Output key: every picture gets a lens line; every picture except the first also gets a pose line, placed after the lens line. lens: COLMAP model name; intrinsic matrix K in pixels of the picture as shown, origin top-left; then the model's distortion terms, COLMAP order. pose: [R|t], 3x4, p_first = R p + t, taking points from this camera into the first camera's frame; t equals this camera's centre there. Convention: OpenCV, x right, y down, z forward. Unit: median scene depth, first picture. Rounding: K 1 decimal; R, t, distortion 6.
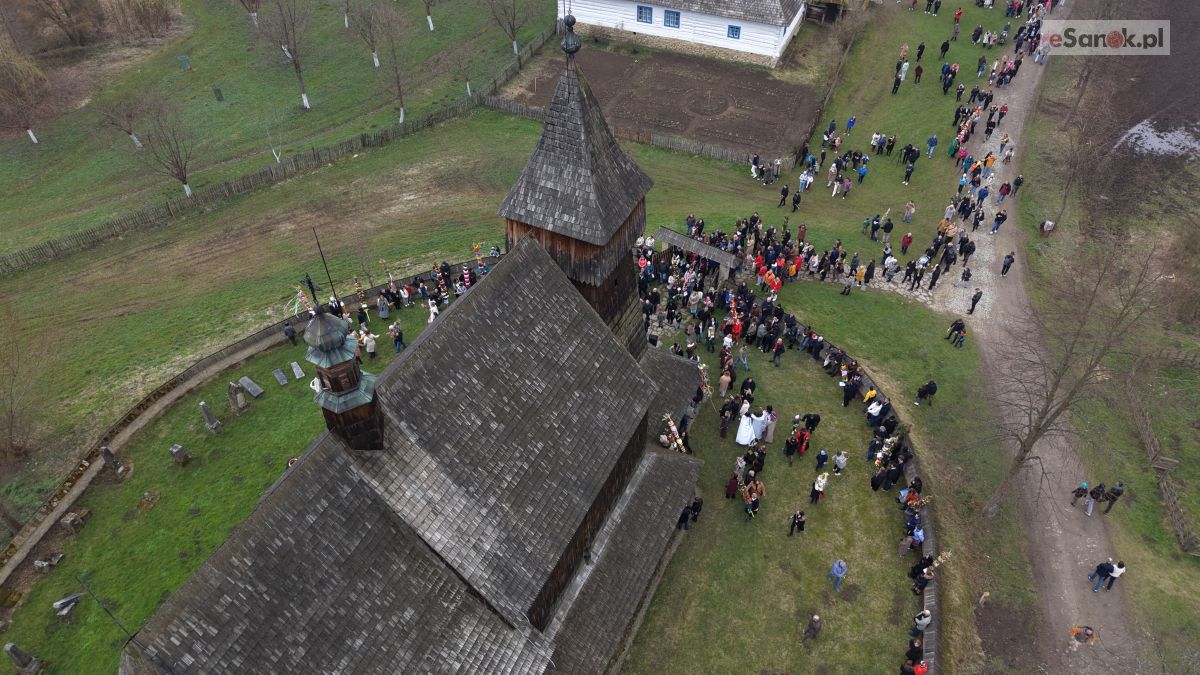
lens RADIAL K [[789.2, 0, 600.0], [0, 789.2, 337.5], [0, 0, 1]] dist [0.046930, -0.060901]
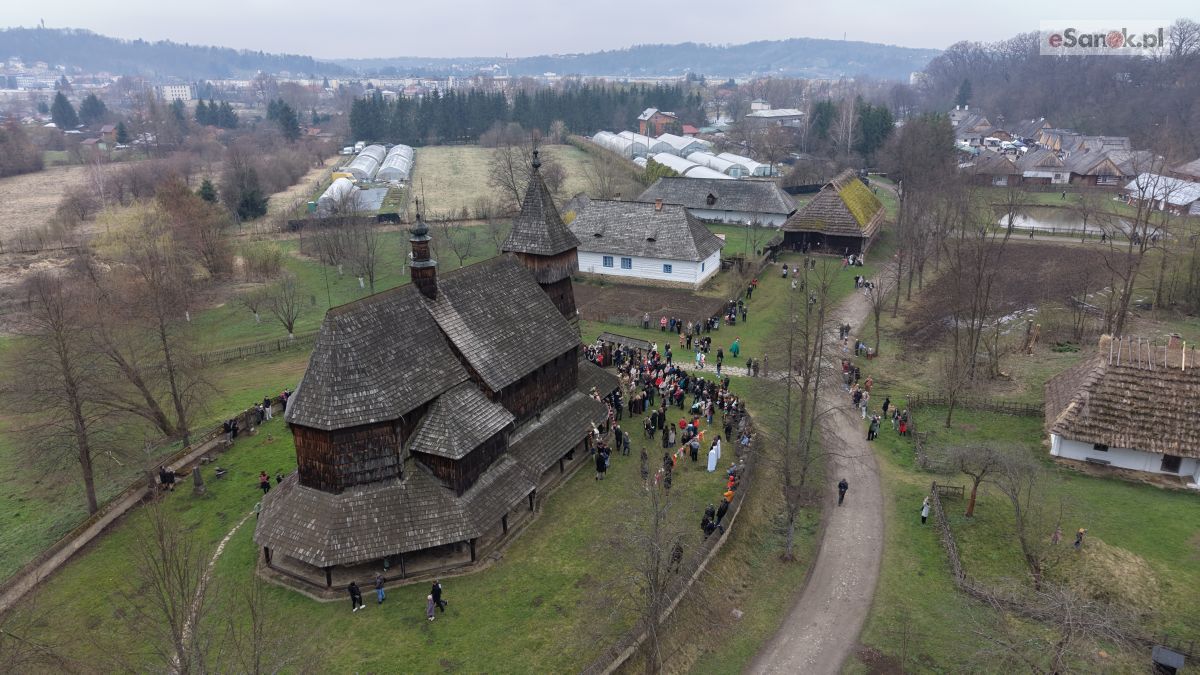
lens RADIAL K [[789.2, 0, 600.0], [0, 789.2, 337.5], [0, 0, 1]] dist [0.046930, -0.060901]
pose [[0.999953, -0.000919, -0.009622, 0.104419], [-0.003283, 0.903993, -0.427535, 0.652184], [0.009091, 0.427547, 0.903947, -0.490661]]
